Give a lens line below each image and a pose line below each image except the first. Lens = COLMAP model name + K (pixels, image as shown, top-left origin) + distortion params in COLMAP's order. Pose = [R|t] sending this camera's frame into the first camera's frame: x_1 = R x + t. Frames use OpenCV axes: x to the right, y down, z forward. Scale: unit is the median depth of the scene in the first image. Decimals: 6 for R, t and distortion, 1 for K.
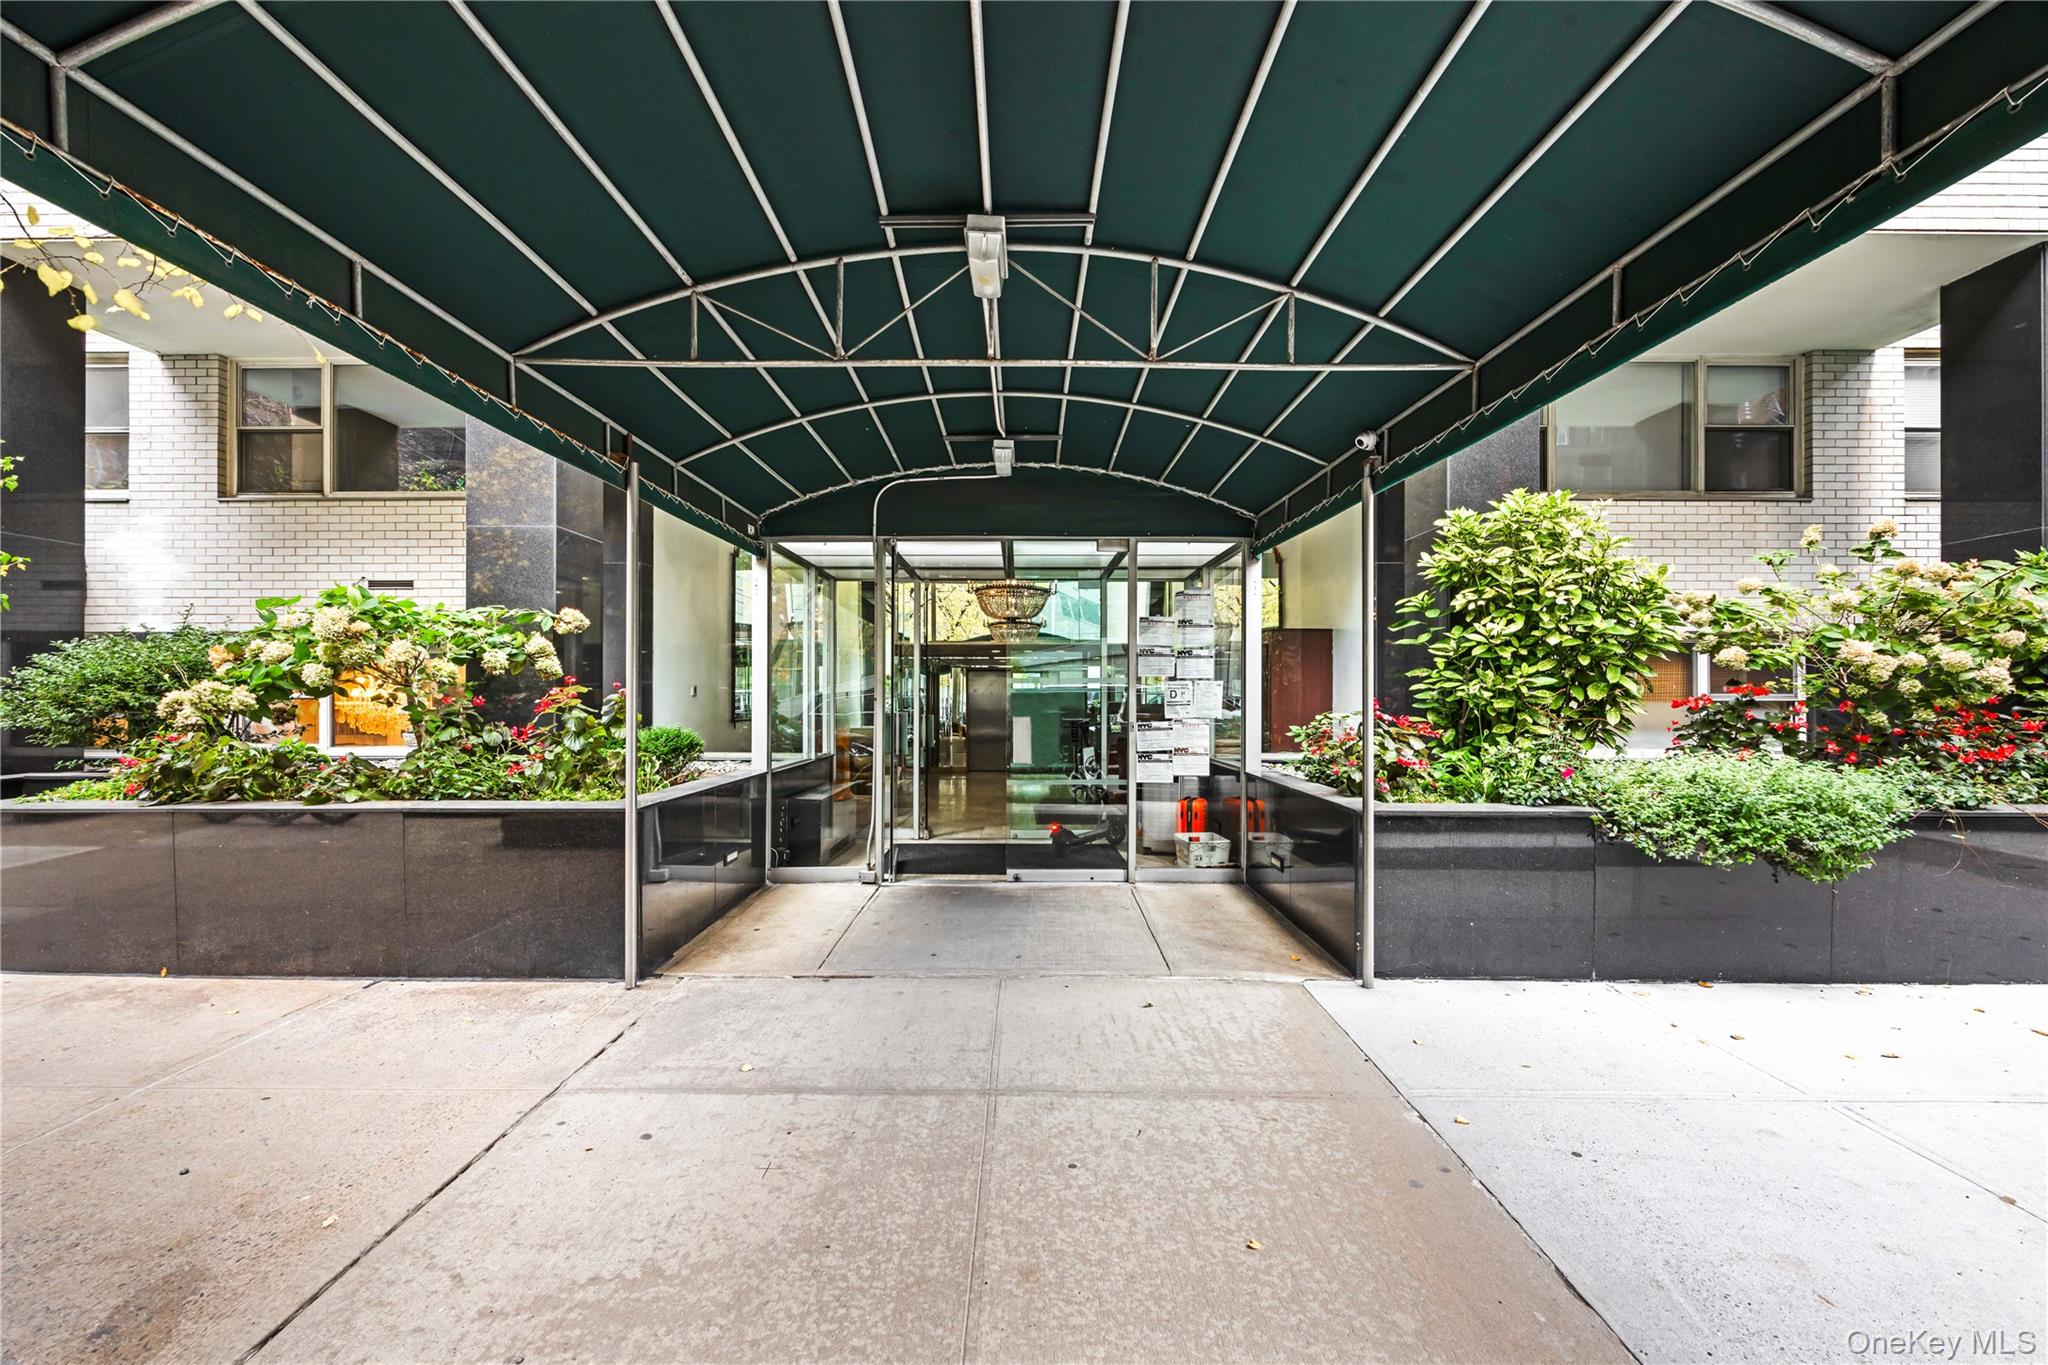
lens RADIAL K [[793.6, 0, 1017.7], [0, 793.6, 689.8], [0, 0, 1]] dist [-0.000118, 0.000122]
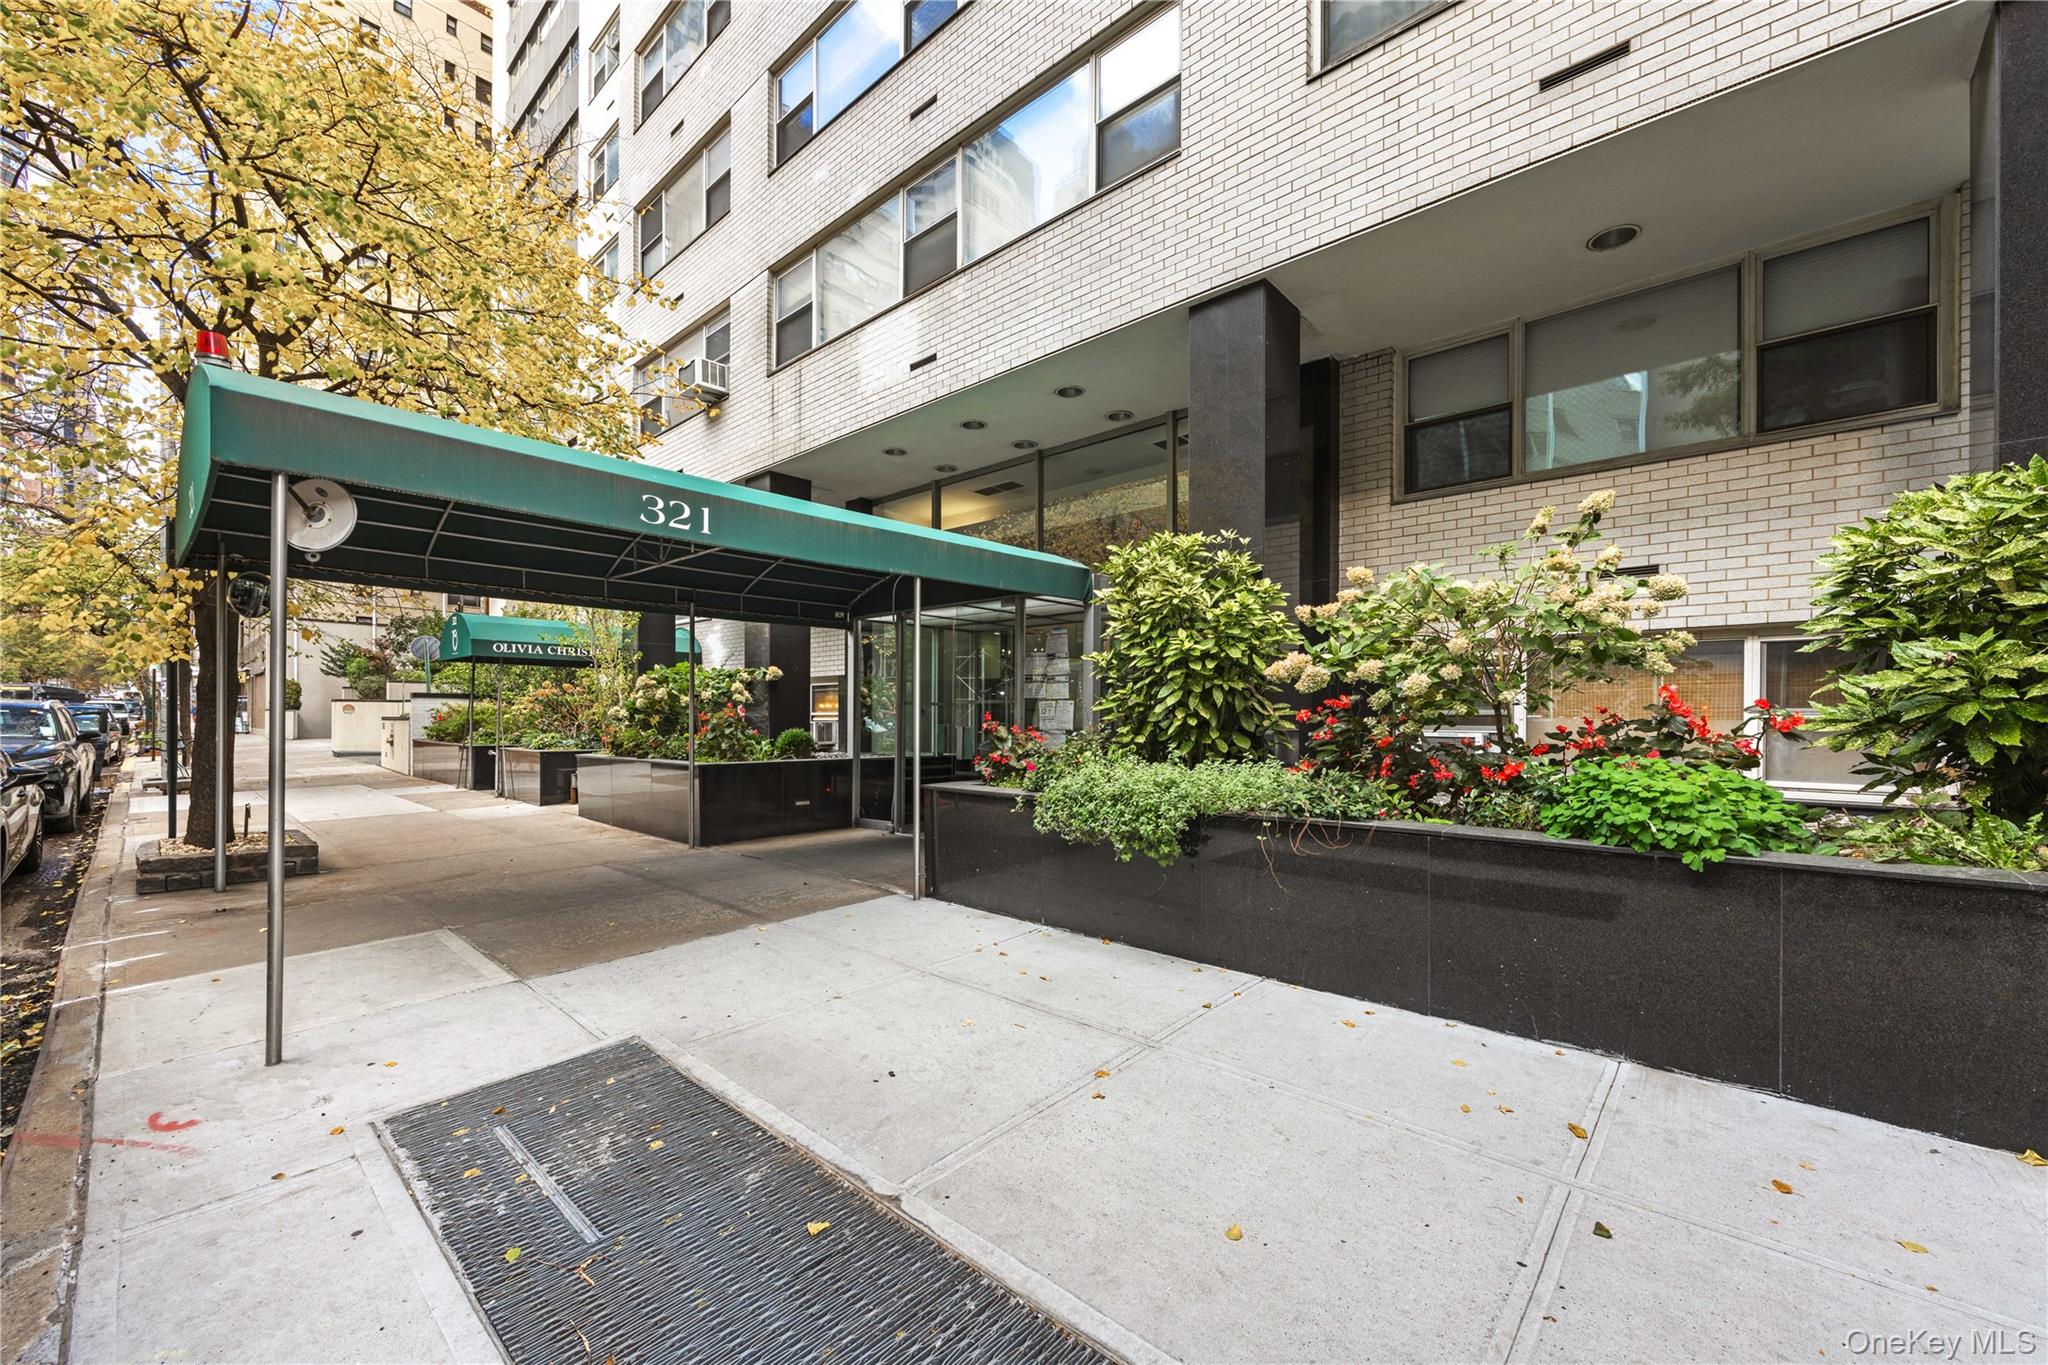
lens RADIAL K [[793.6, 0, 1014.5], [0, 793.6, 704.1], [0, 0, 1]] dist [-0.000118, 0.000122]
pose [[0.746169, -0.008219, -0.665706, 1.587409], [0.010534, 0.999944, -0.000538, -0.007257], [0.665673, -0.006611, 0.746214, -0.035960]]
